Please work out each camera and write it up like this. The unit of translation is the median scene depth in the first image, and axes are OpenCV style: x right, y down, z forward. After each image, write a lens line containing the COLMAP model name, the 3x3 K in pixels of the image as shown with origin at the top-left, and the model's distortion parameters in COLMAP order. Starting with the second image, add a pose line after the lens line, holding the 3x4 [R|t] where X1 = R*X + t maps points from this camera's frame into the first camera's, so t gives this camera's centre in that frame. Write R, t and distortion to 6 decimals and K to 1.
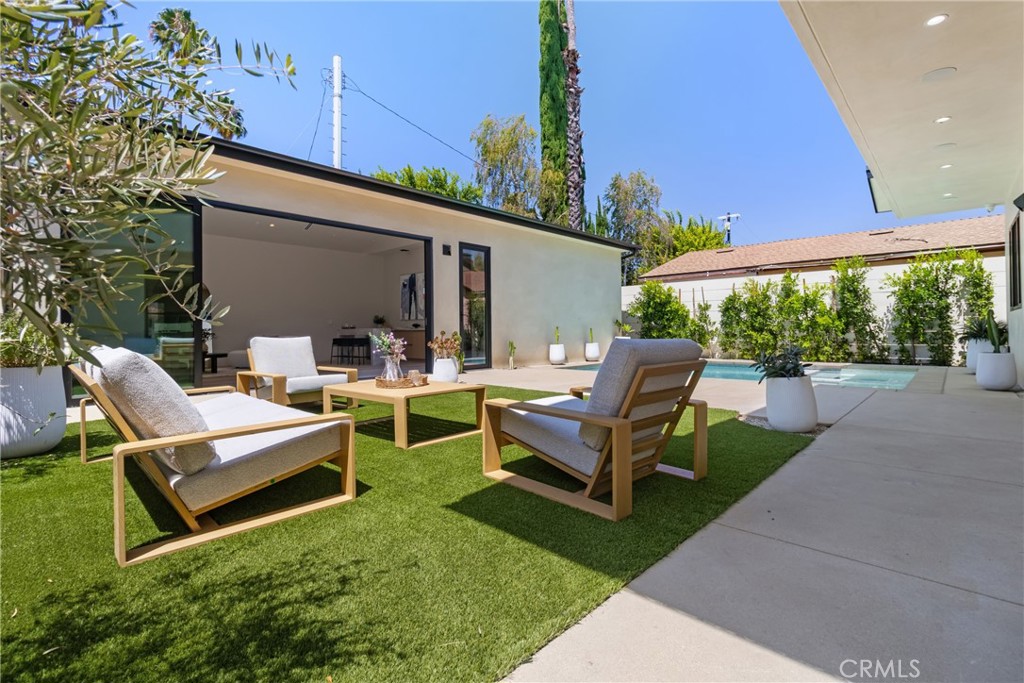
lens RADIAL K [[474.9, 0, 518.0], [0, 474.9, 338.3], [0, 0, 1]] dist [0.001821, 0.000736]
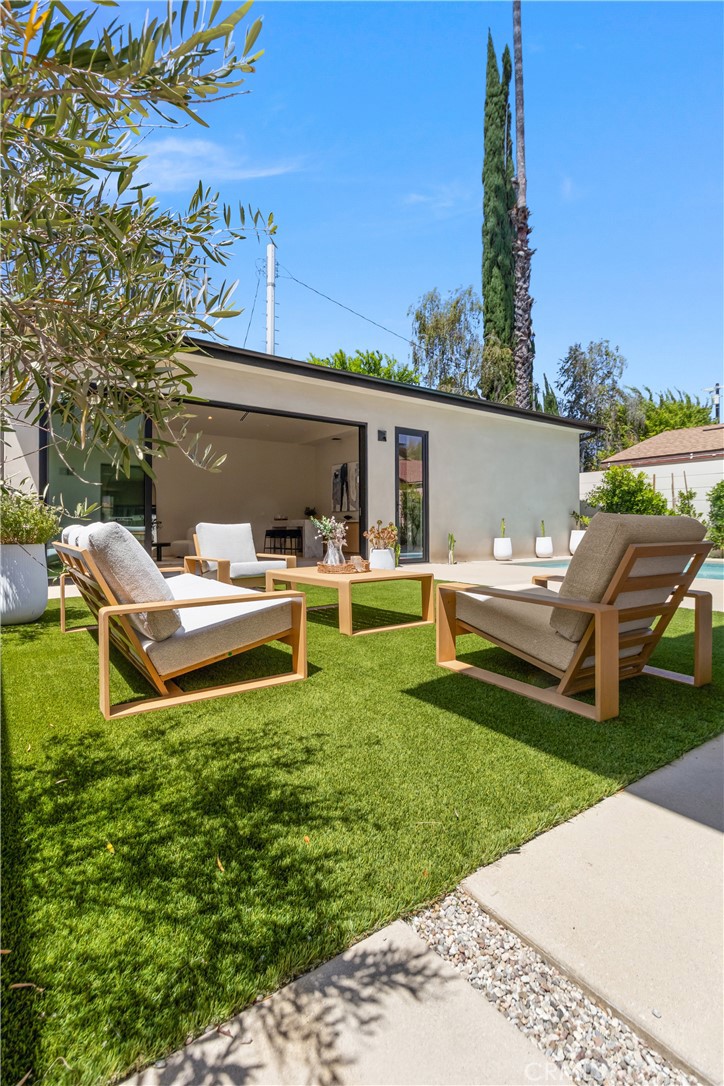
lens RADIAL K [[509.3, 0, 342.1], [0, 509.3, 534.7], [0, 0, 1]] dist [0.004004, 0.000442]
pose [[0.977394, 0.007332, -0.211301, -0.030725], [-0.007422, 0.999972, 0.000368, 0.024374], [0.211298, 0.001208, 0.977421, -0.005714]]
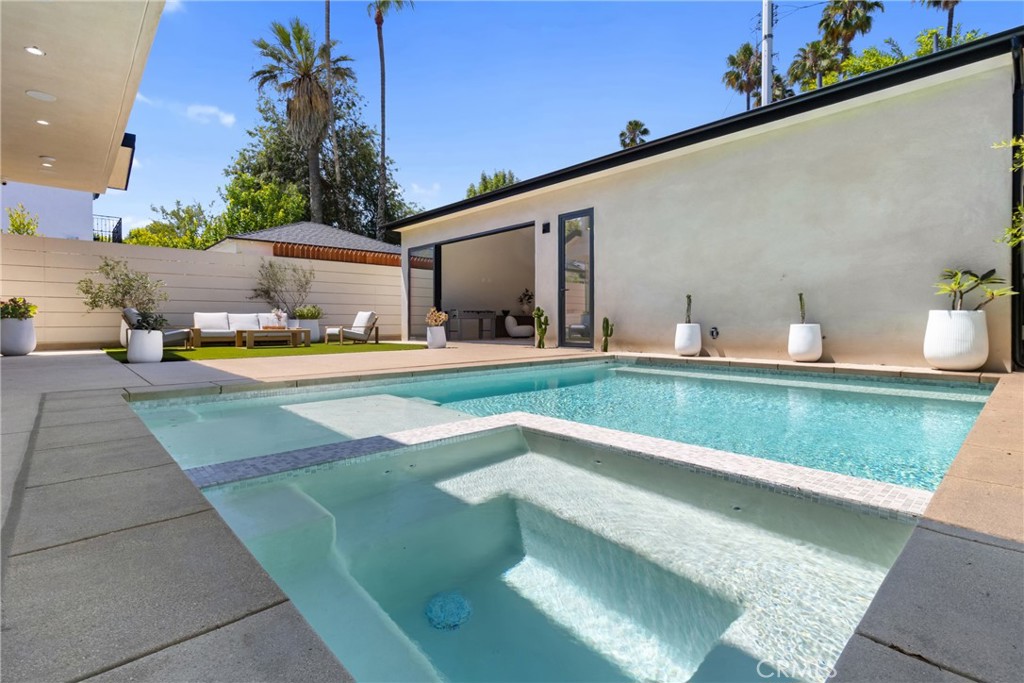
lens RADIAL K [[474.9, 0, 518.0], [0, 474.9, 338.3], [0, 0, 1]] dist [0.001821, 0.000736]
pose [[-0.053046, 0.043400, -0.997649, 2.134402], [-0.010377, 0.998977, 0.044010, 0.018461], [0.998538, 0.012687, -0.052541, 2.395868]]
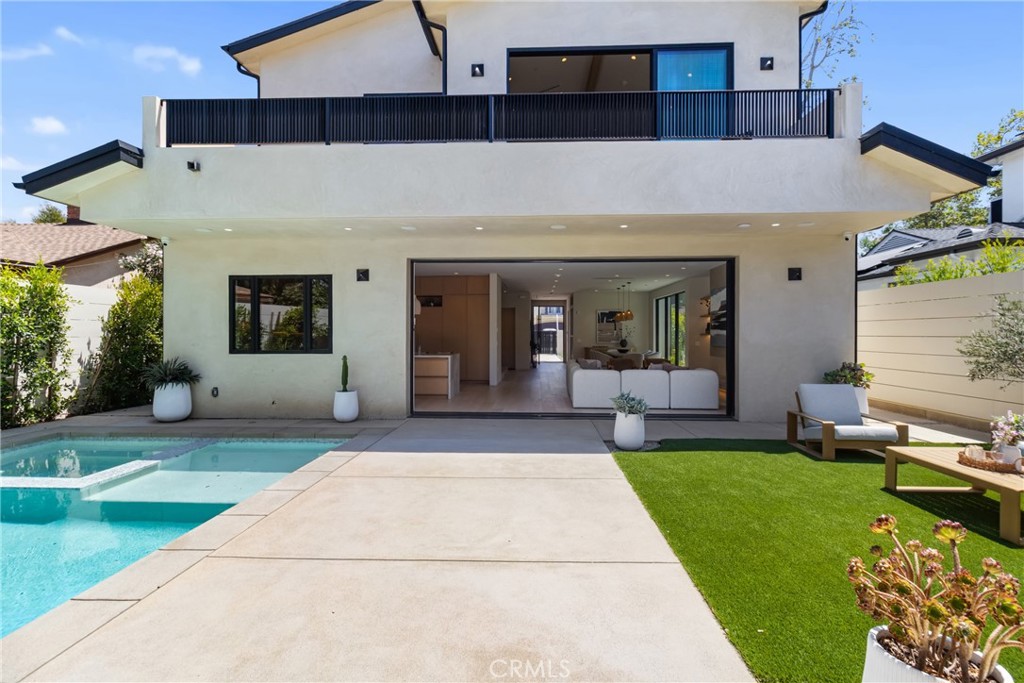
lens RADIAL K [[480.3, 0, 519.8], [0, 480.3, 337.0], [0, 0, 1]] dist [0.004004, 0.000442]
pose [[-0.652463, 0.001939, 0.757818, -0.350958], [0.017437, 0.999770, 0.012455, -0.181440], [-0.757620, 0.021341, -0.652347, 2.319902]]
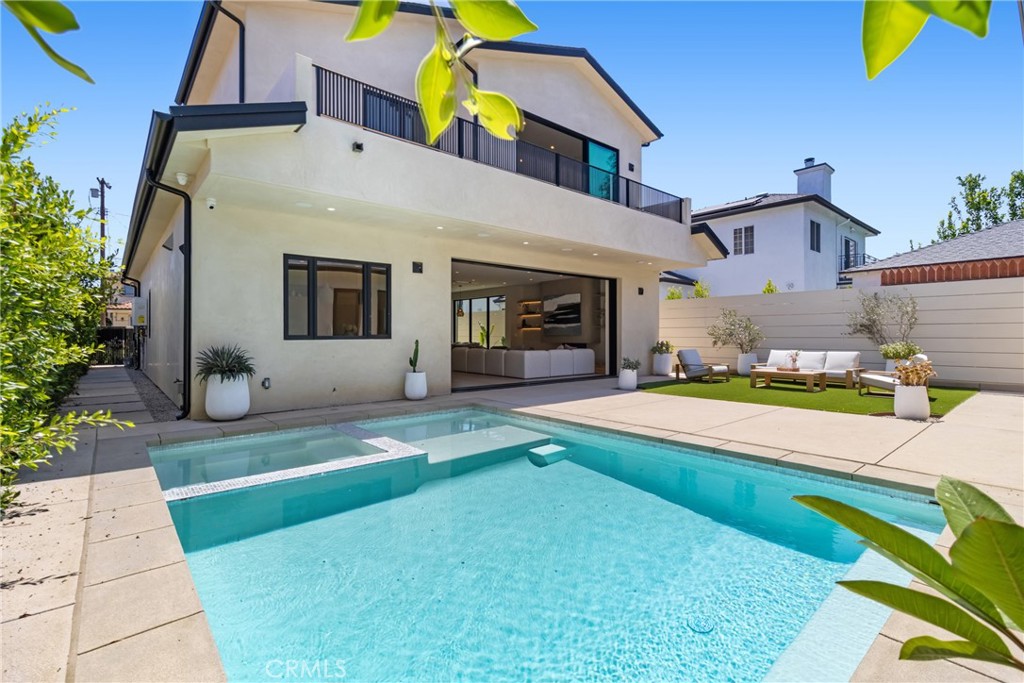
lens RADIAL K [[474.9, 0, 518.0], [0, 474.9, 338.3], [0, 0, 1]] dist [0.001821, 0.000736]
pose [[-0.994423, 0.008079, 0.105155, 0.902951], [0.010462, 0.999700, 0.022132, -0.143722], [-0.104945, 0.023109, -0.994210, 3.631134]]
